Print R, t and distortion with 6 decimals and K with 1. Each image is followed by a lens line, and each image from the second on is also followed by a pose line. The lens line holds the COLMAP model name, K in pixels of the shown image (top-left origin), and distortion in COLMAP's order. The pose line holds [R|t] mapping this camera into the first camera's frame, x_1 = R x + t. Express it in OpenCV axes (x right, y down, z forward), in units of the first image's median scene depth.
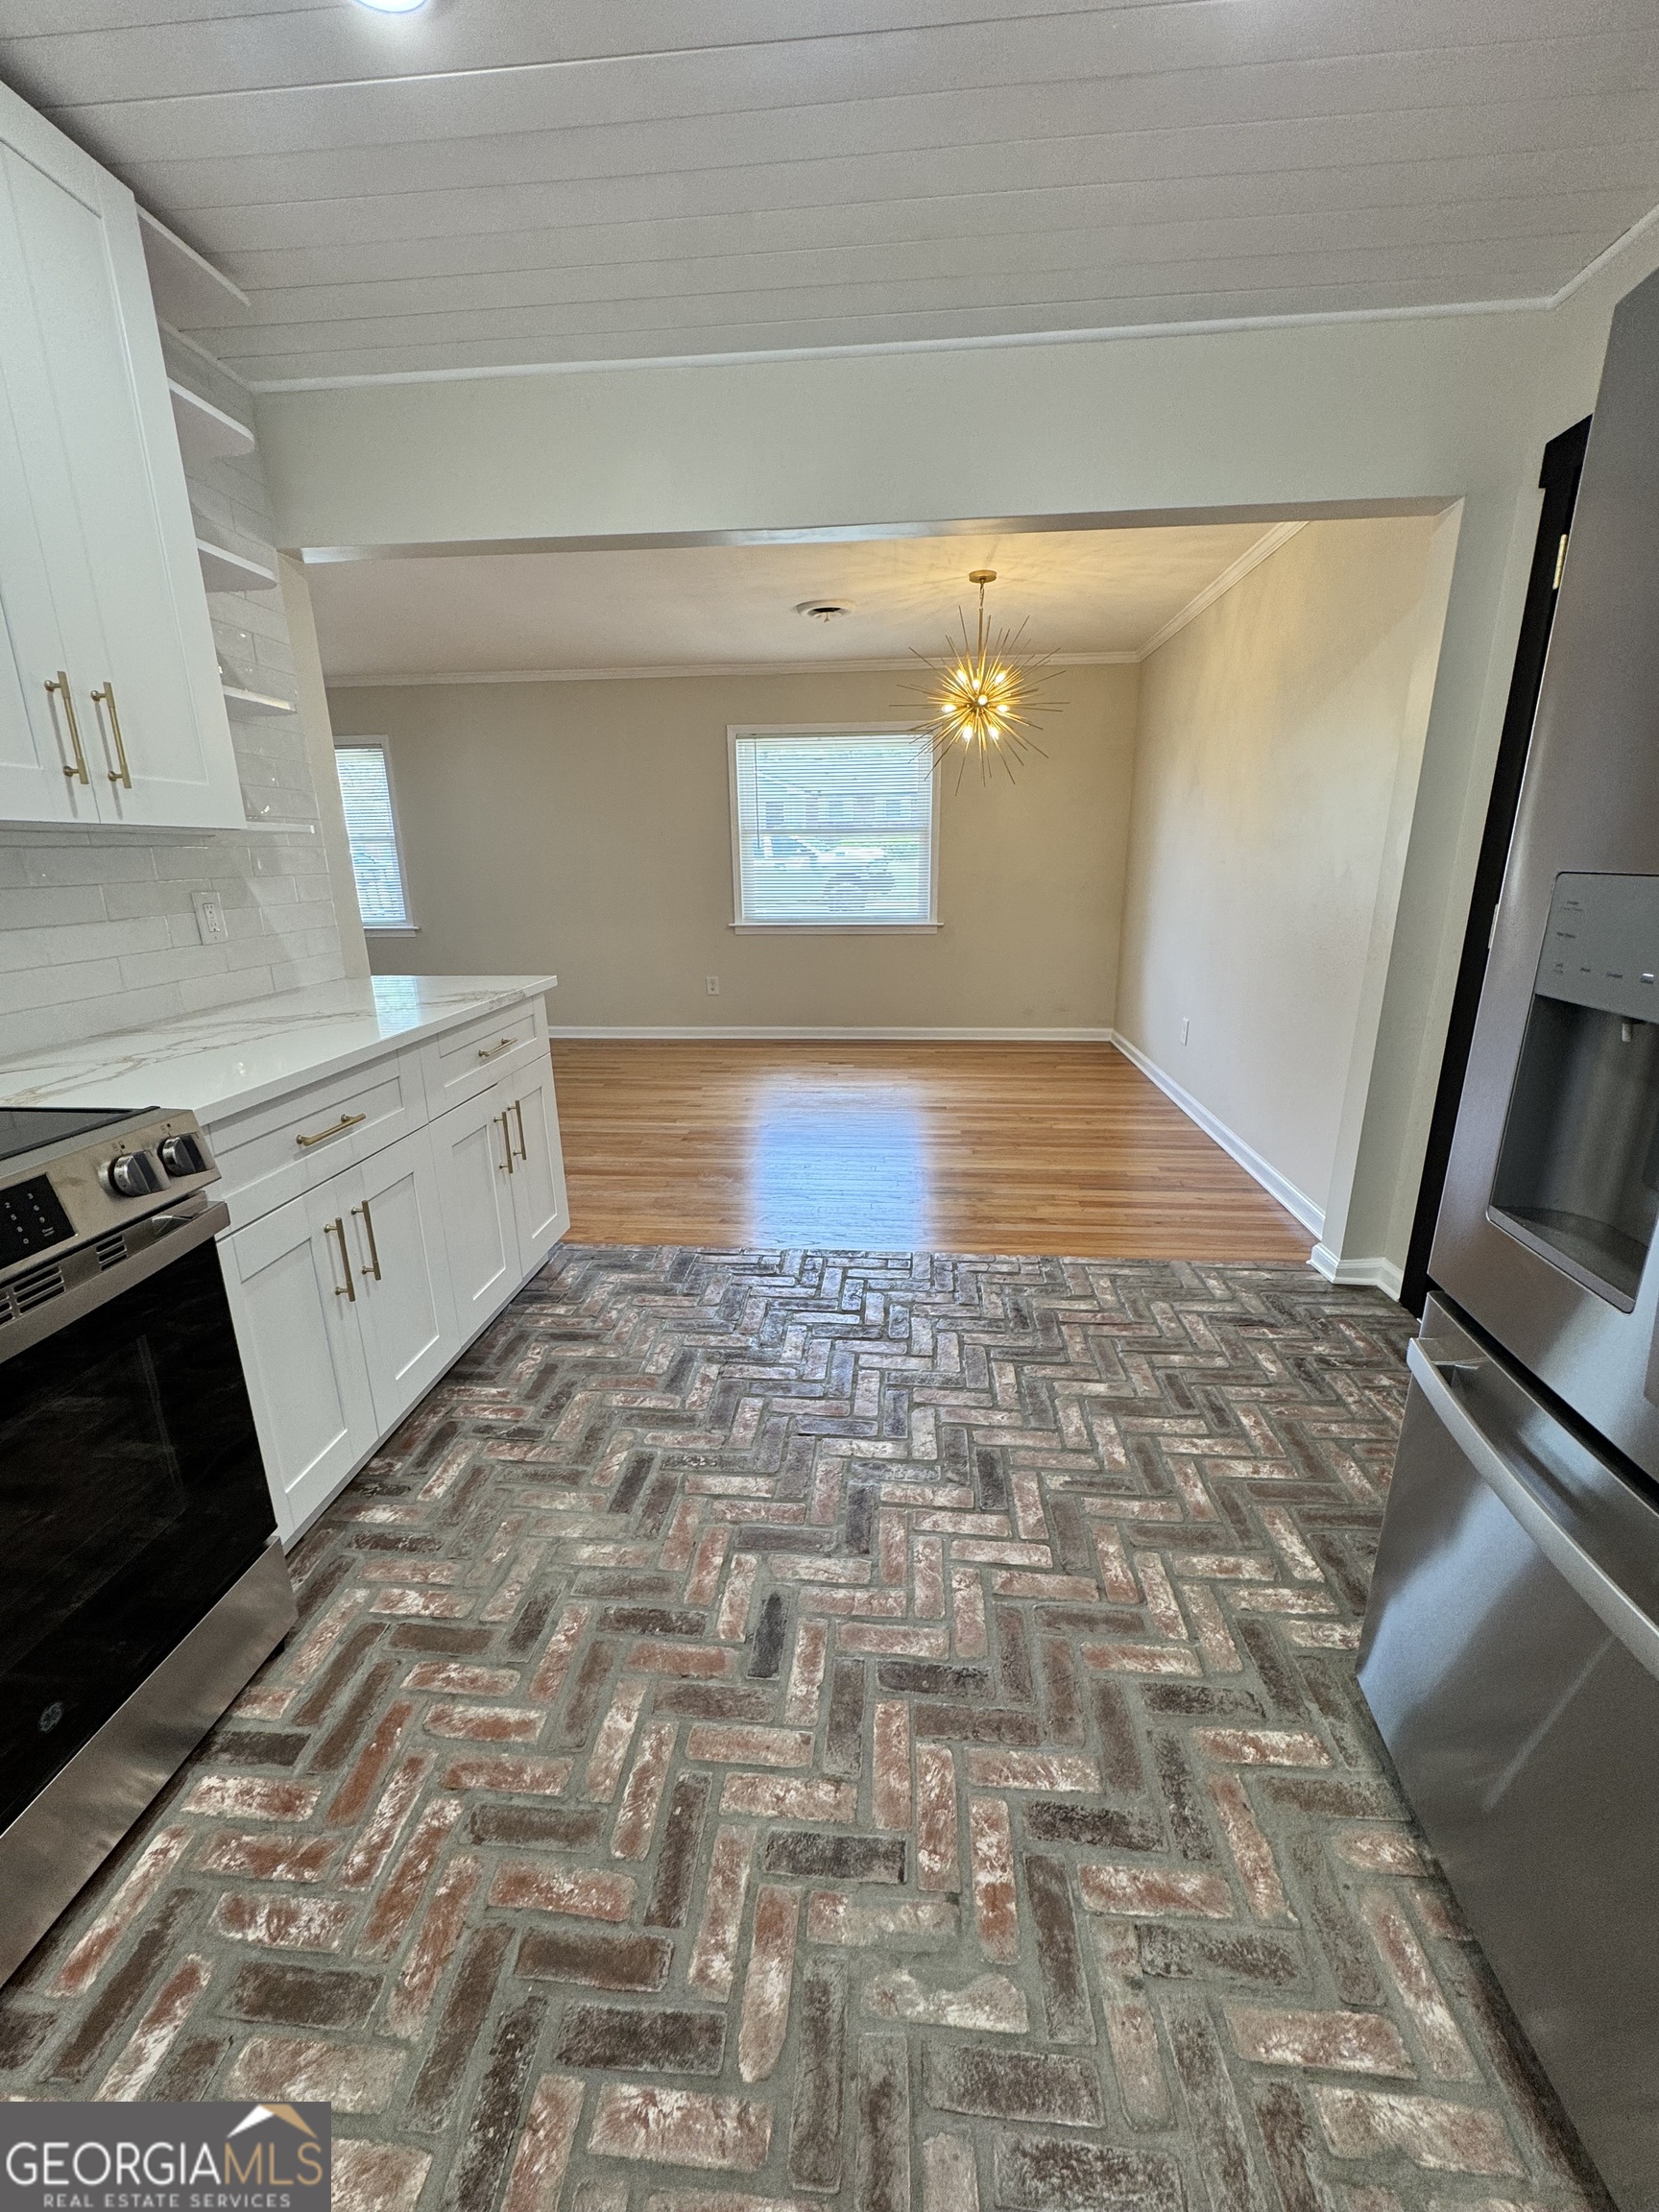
lens RADIAL K [[874.6, 0, 831.8], [0, 874.6, 1107.2], [0, 0, 1]] dist [-0.011566, 0.000535]
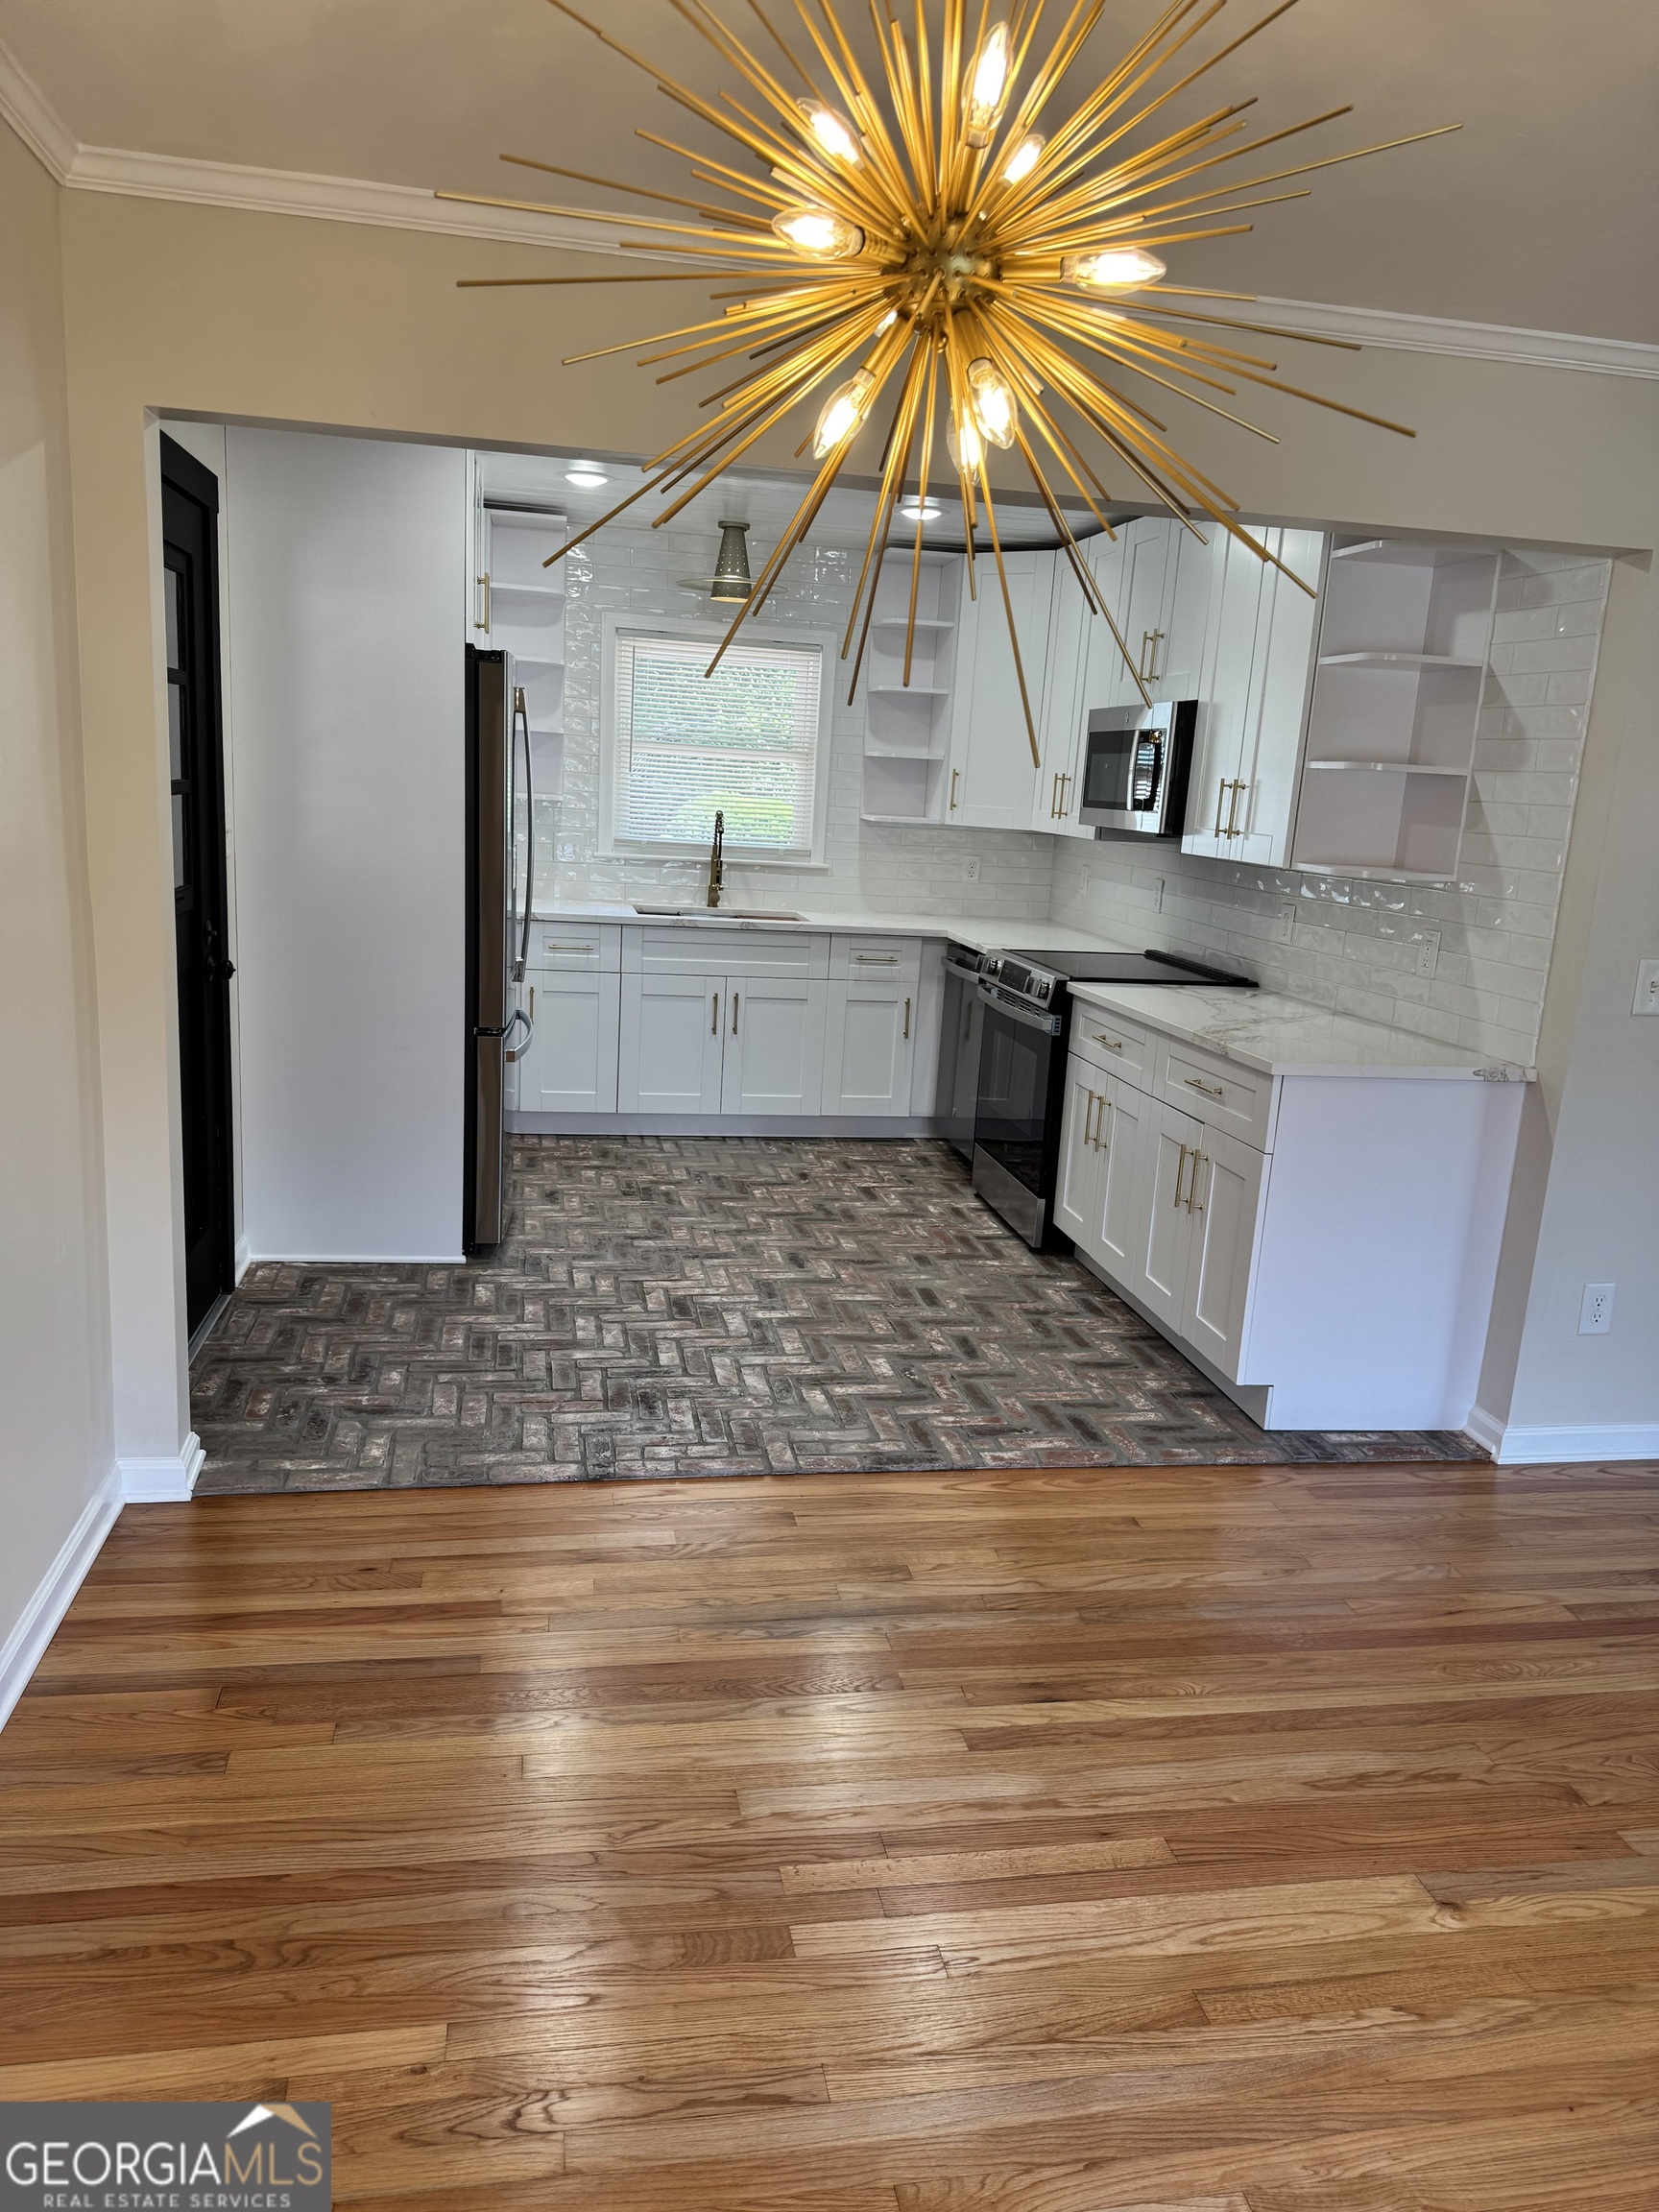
lens RADIAL K [[1553.2, 0, 831.6], [0, 1553.2, 1105.9], [0, 0, 1]] dist [0.082189, -0.100923]
pose [[-0.962660, 0.010395, -0.270515, 0.581270], [-0.120439, 0.878480, 0.462350, -0.954668], [0.242448, 0.477666, -0.844425, 2.817758]]
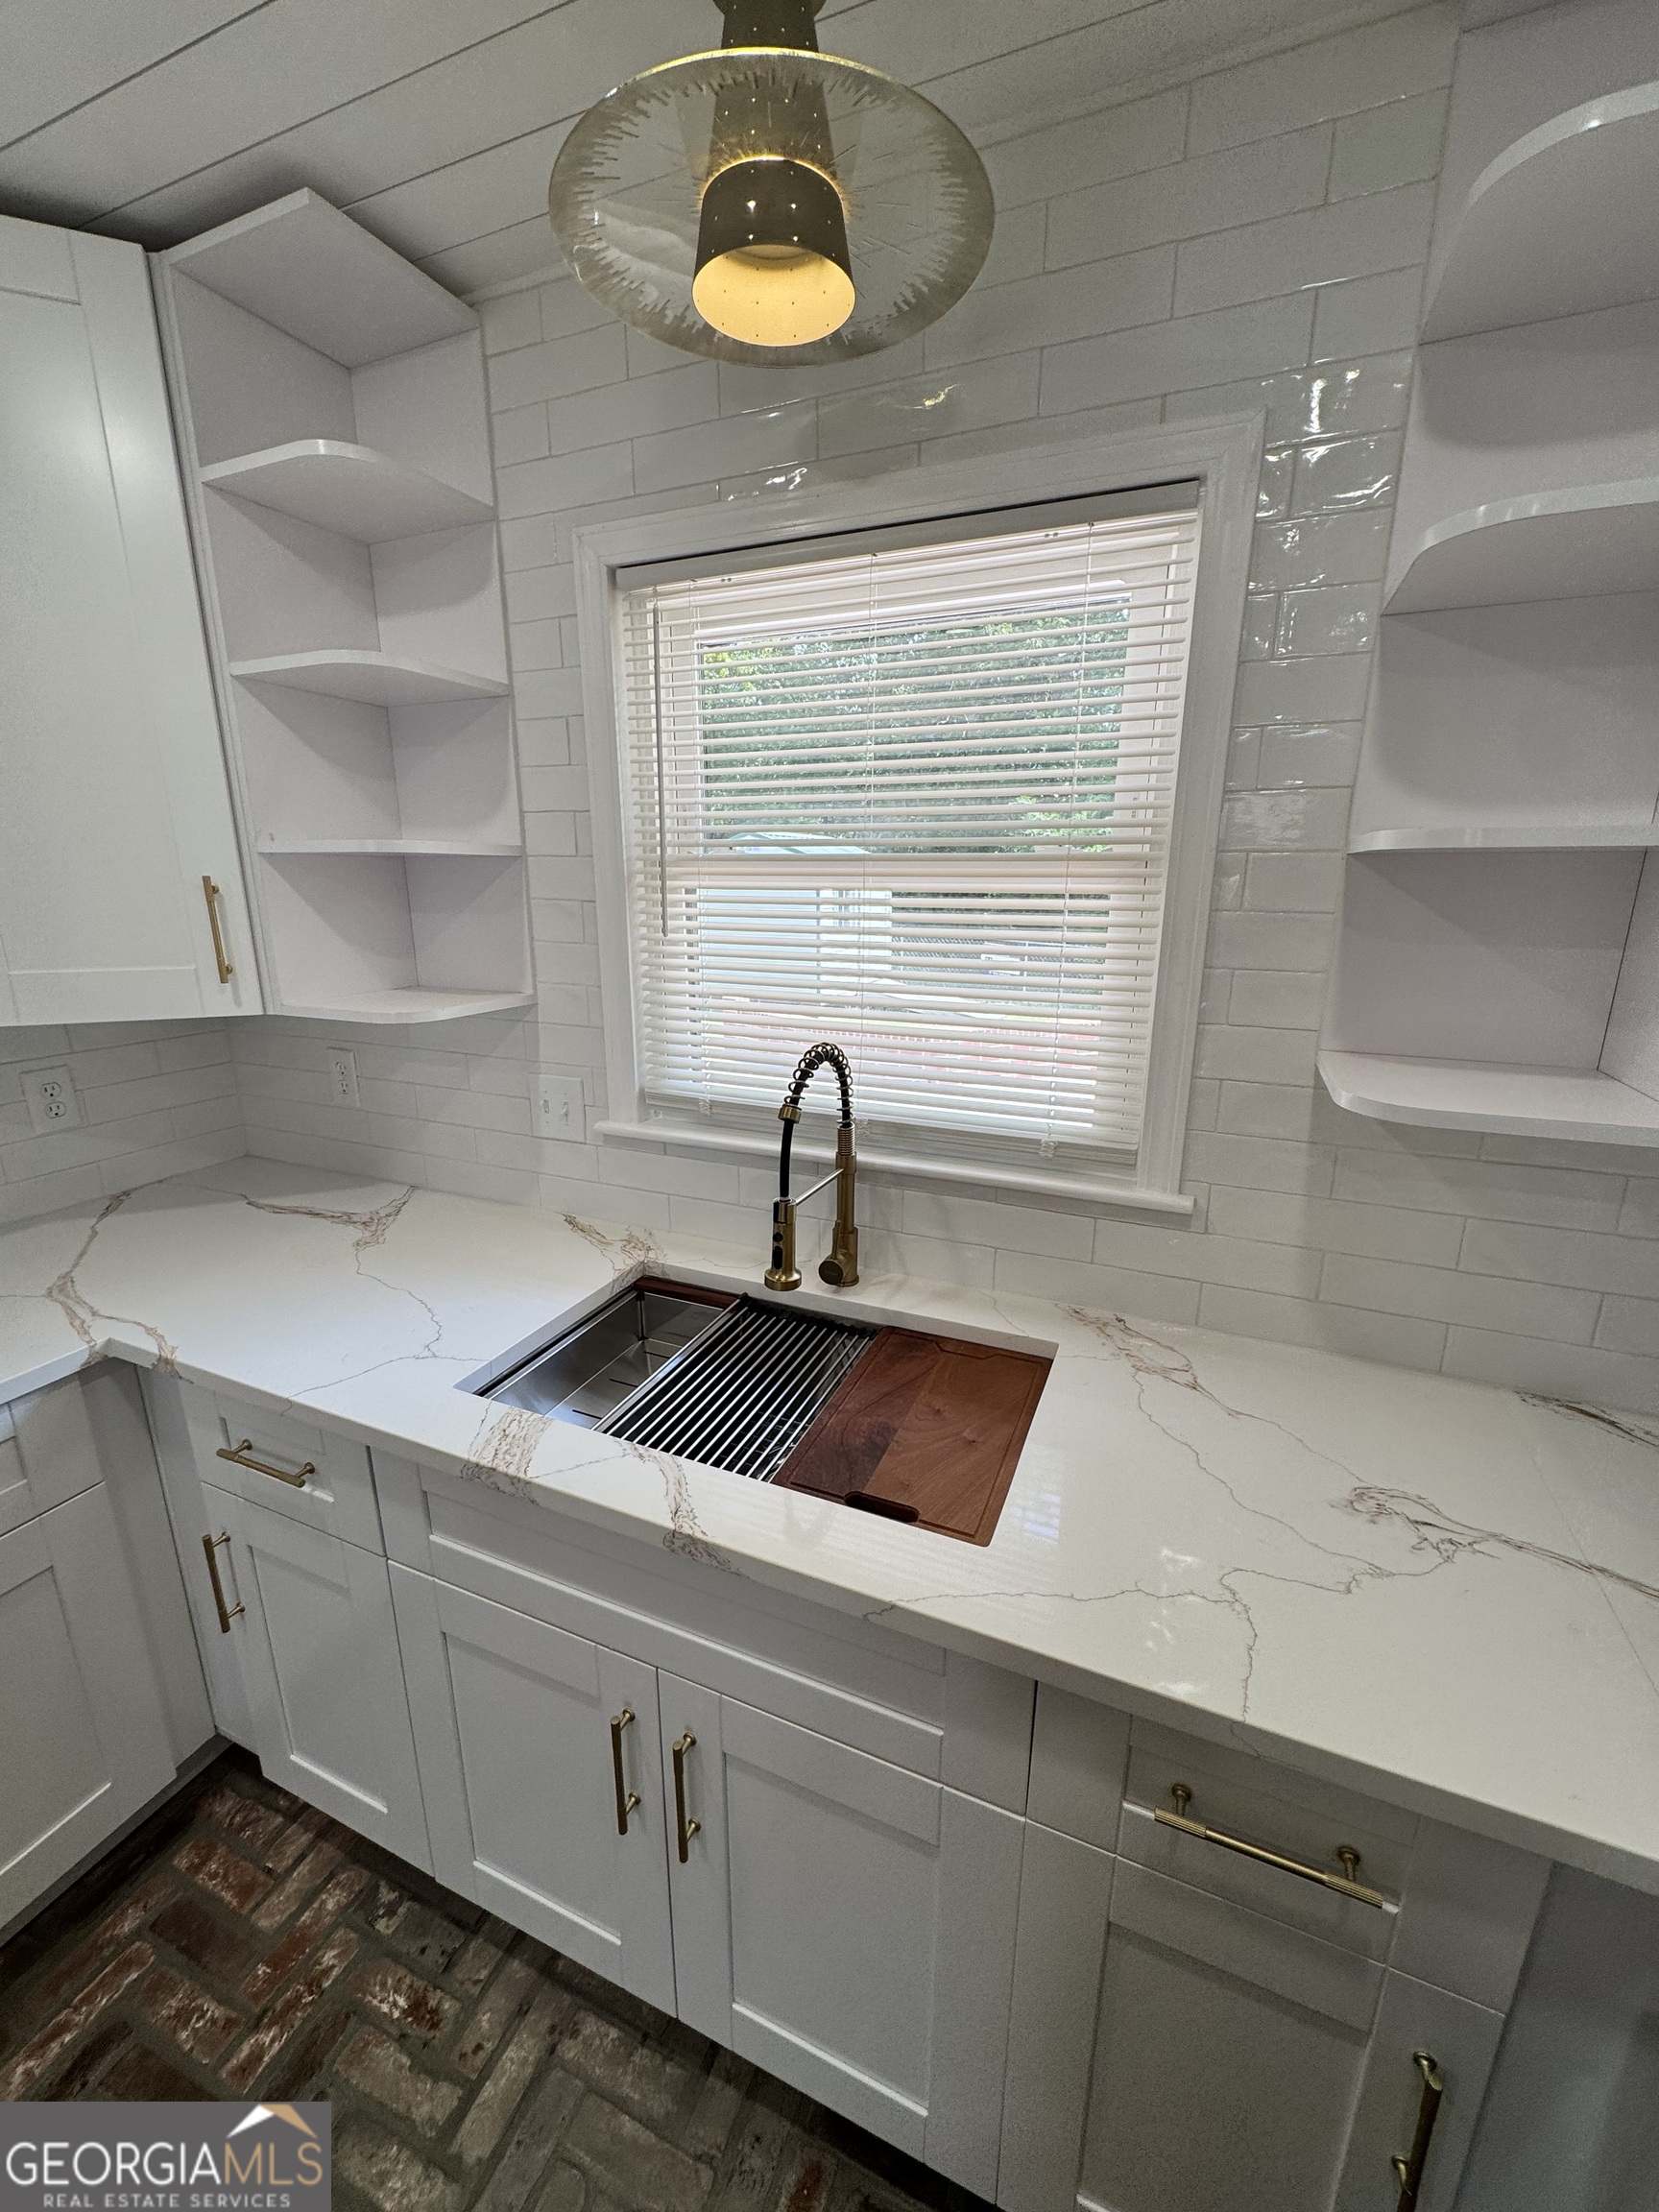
lens RADIAL K [[874.6, 0, 828.6], [0, 874.6, 1097.3], [0, 0, 1]] dist [-0.011566, 0.000535]
pose [[-0.949956, -0.070938, 0.304222, -0.321897], [0.092245, 0.866744, 0.490149, -0.194280], [-0.298453, 0.493683, -0.816825, 0.097390]]
